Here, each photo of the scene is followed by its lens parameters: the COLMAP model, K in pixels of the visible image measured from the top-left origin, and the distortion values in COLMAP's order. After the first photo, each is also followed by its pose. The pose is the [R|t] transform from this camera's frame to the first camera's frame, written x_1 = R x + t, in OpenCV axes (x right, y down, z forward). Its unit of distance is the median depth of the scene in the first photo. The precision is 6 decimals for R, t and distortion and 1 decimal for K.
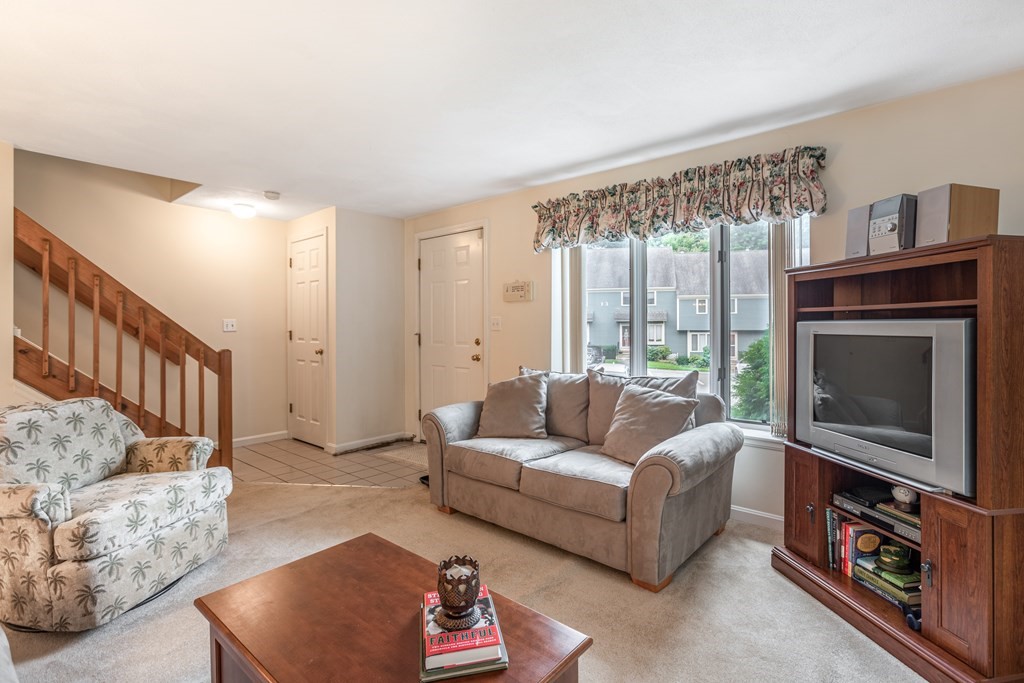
lens RADIAL K [[480.3, 0, 541.3], [0, 480.3, 326.8], [0, 0, 1]] dist [-0.014037, 0.008108]
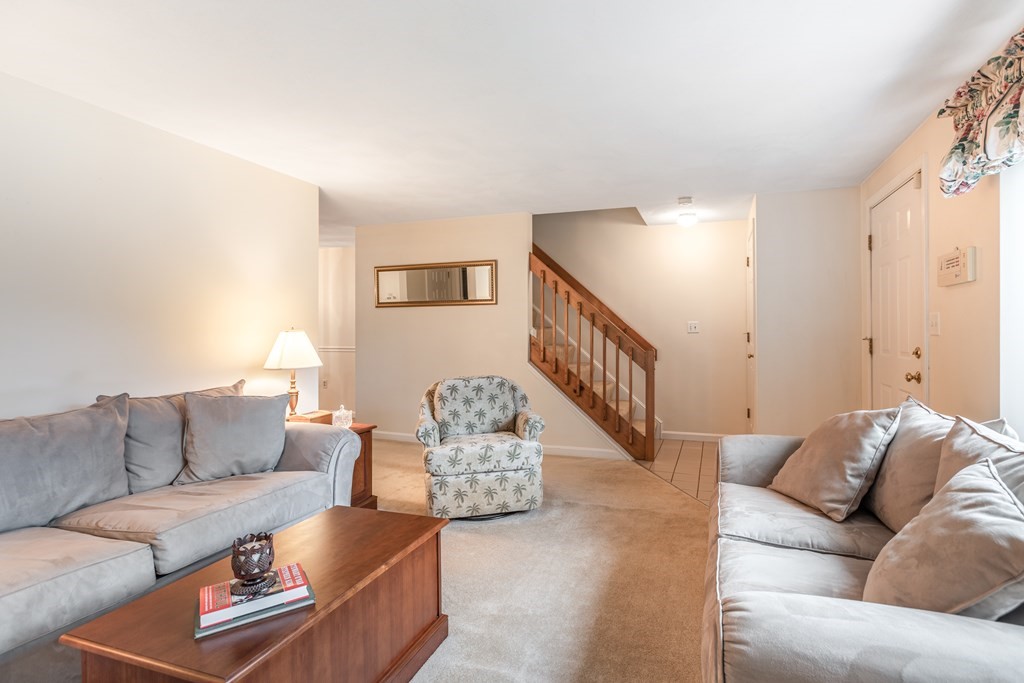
lens RADIAL K [[480.3, 0, 512.0], [0, 480.3, 333.4], [0, 0, 1]] dist [-0.014037, 0.008108]
pose [[0.364116, 0.010528, -0.931294, 0.427271], [-0.000688, 0.999939, 0.011035, -0.001572], [0.931353, -0.003378, 0.364101, 0.450820]]
